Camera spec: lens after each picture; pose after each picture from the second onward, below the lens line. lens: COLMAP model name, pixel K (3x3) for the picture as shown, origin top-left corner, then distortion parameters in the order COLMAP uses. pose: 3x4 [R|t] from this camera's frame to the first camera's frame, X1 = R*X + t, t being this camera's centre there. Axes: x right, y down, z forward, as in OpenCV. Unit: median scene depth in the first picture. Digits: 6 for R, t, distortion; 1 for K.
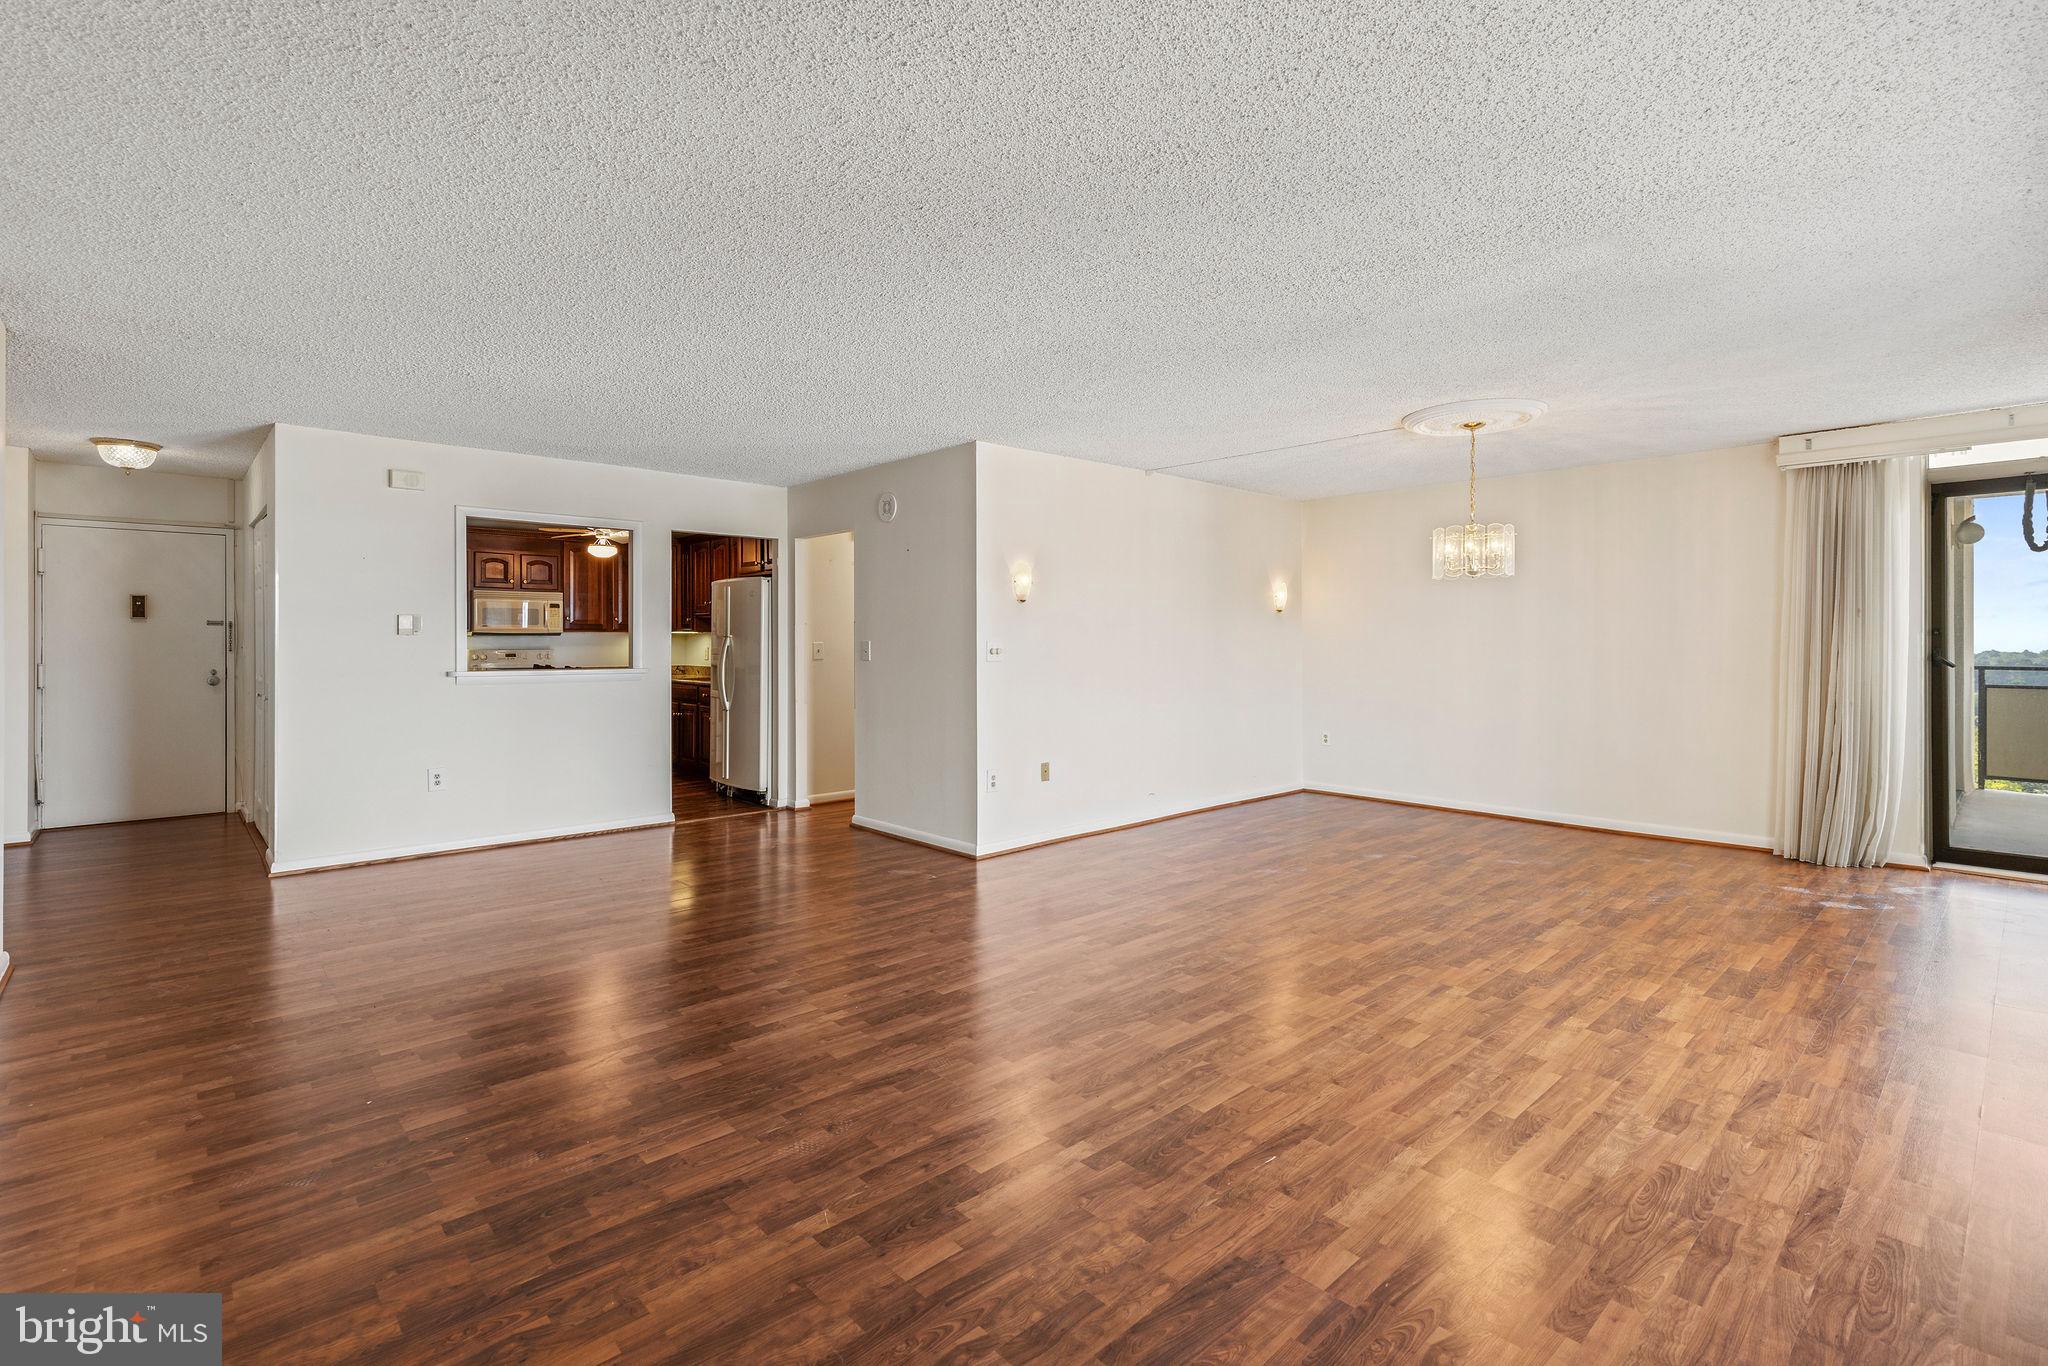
lens RADIAL K [[939.3, 0, 1025.6], [0, 939.3, 615.0], [0, 0, 1]] dist [0.004356, 0.000162]
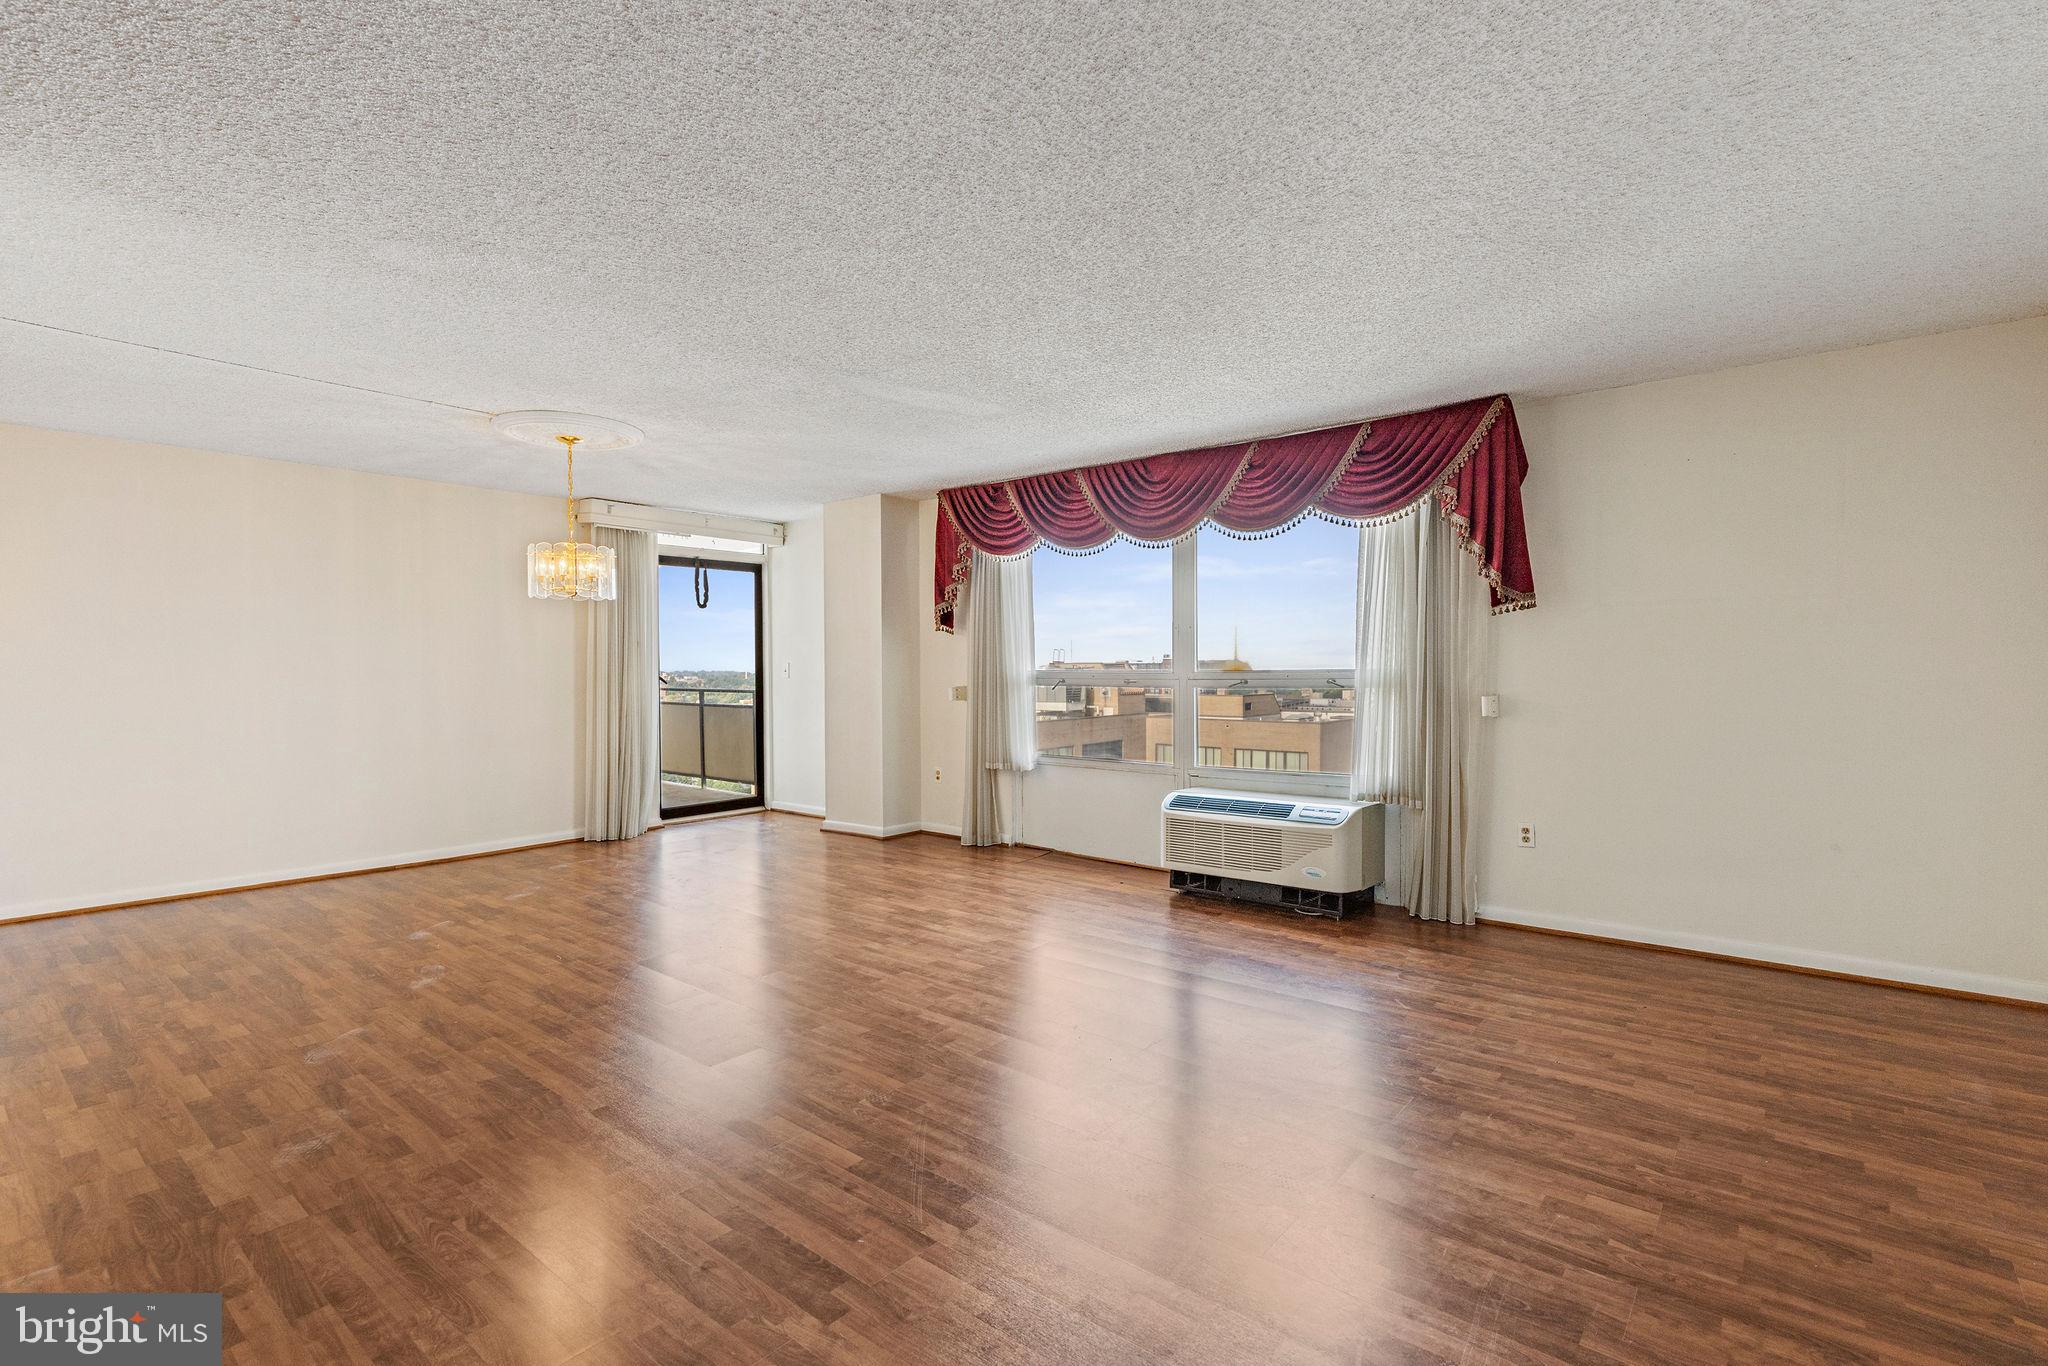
lens RADIAL K [[949.0, 0, 1035.3], [0, 949.0, 680.9], [0, 0, 1]] dist [0.002094, 0.000362]
pose [[-0.140683, -0.015192, 0.989938, -1.019036], [-0.023027, 0.999662, 0.012069, 0.038375], [-0.989787, -0.021097, -0.140985, 1.231198]]
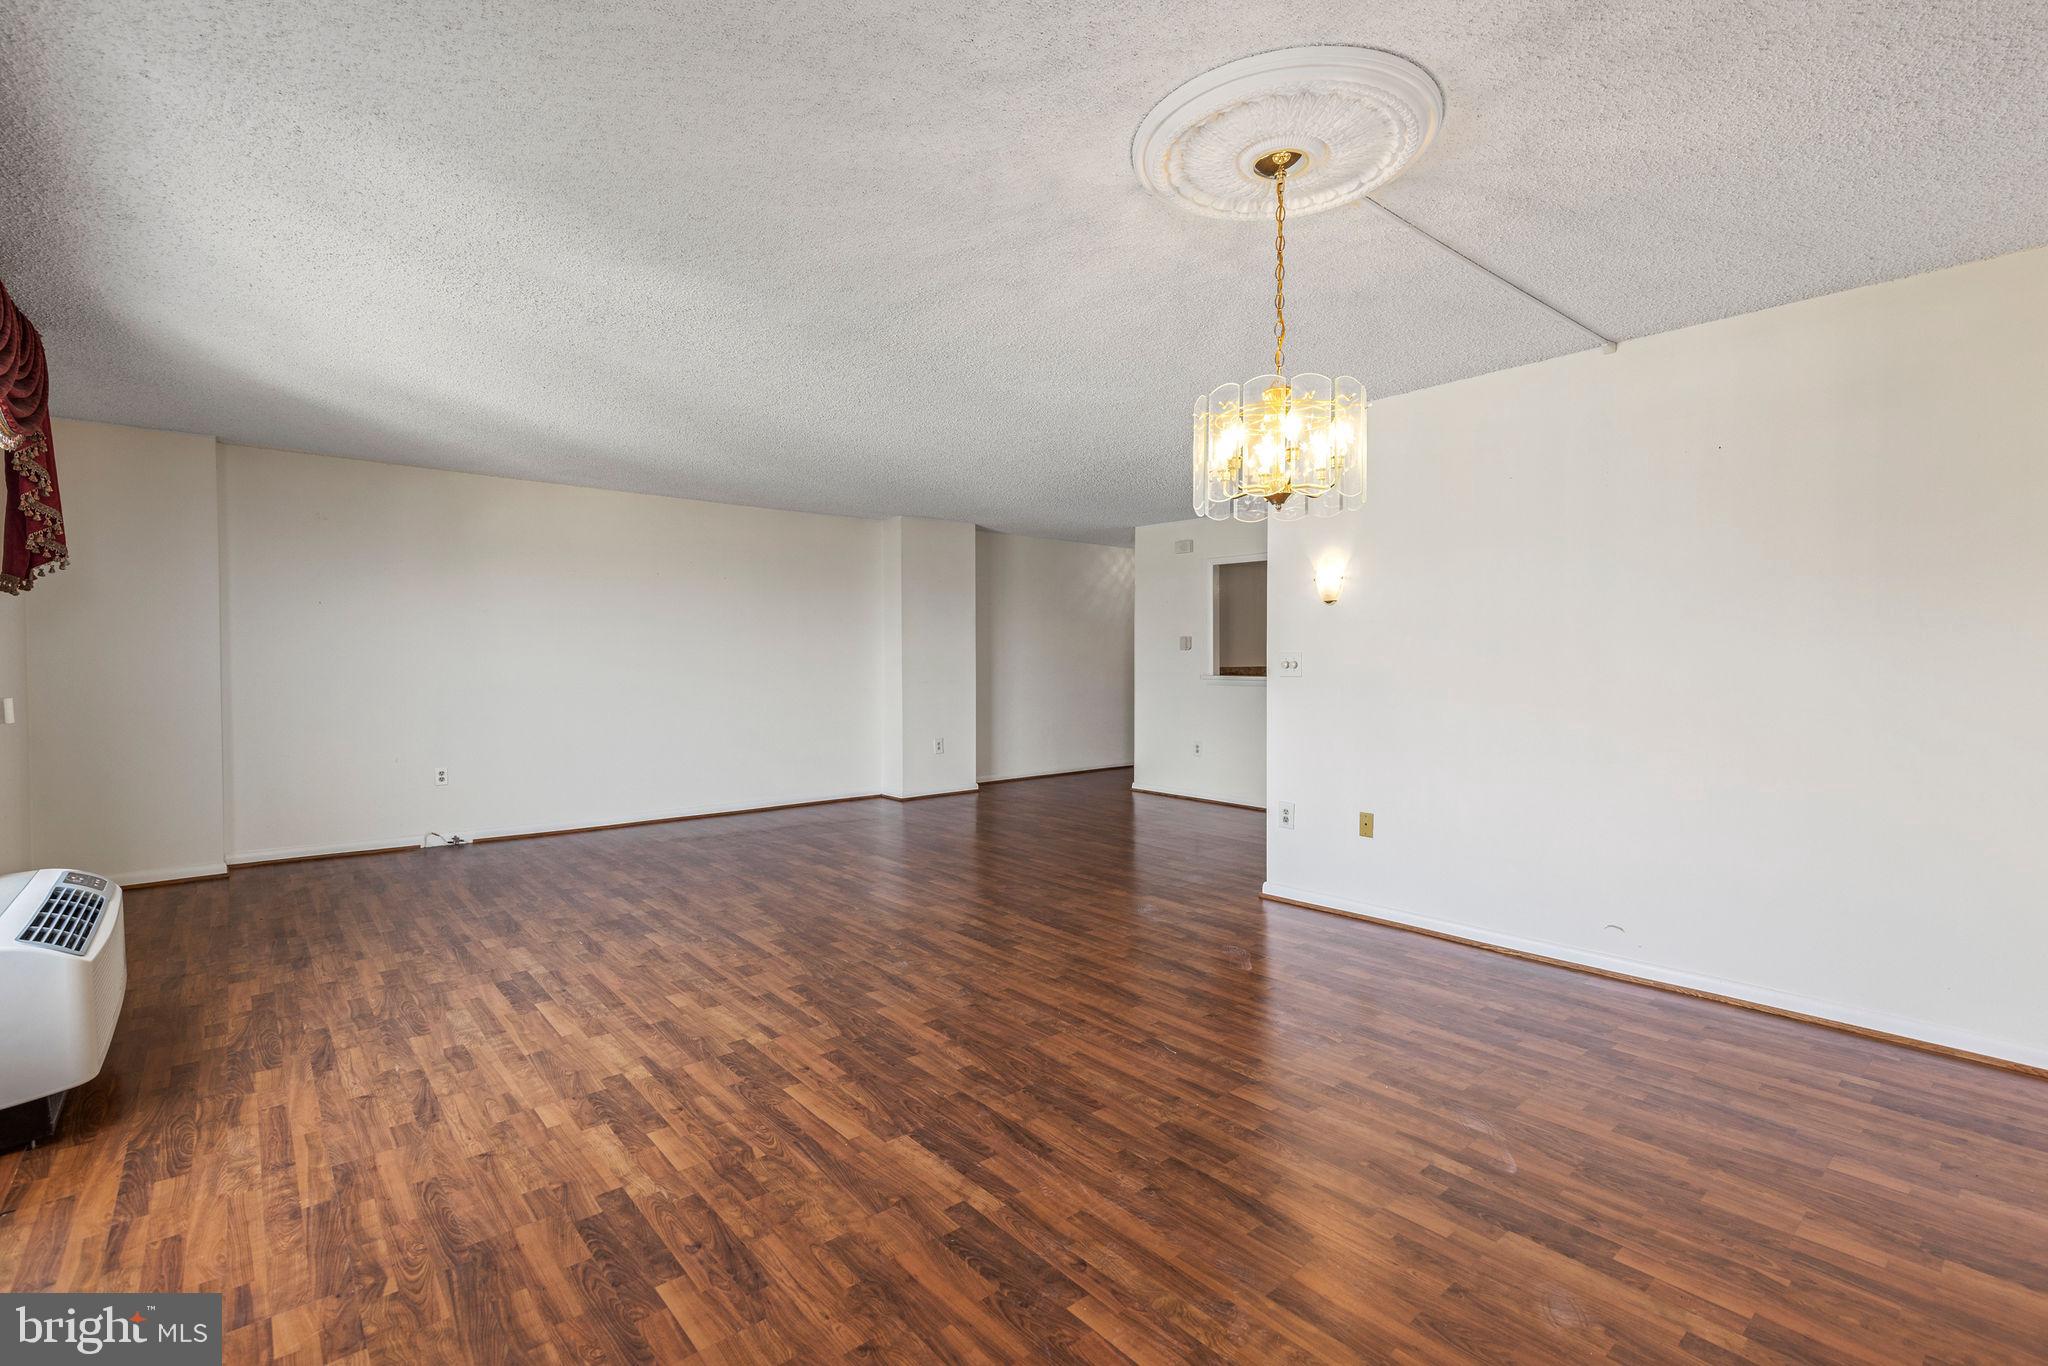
lens RADIAL K [[920.9, 0, 1026.9], [0, 920.9, 660.9], [0, 0, 1]] dist [0.002230, 0.000561]
pose [[-0.036135, 0.008976, -0.999307, 1.692290], [0.028938, 0.999550, 0.007931, 0.044074], [0.998928, -0.028632, -0.036378, 1.647510]]
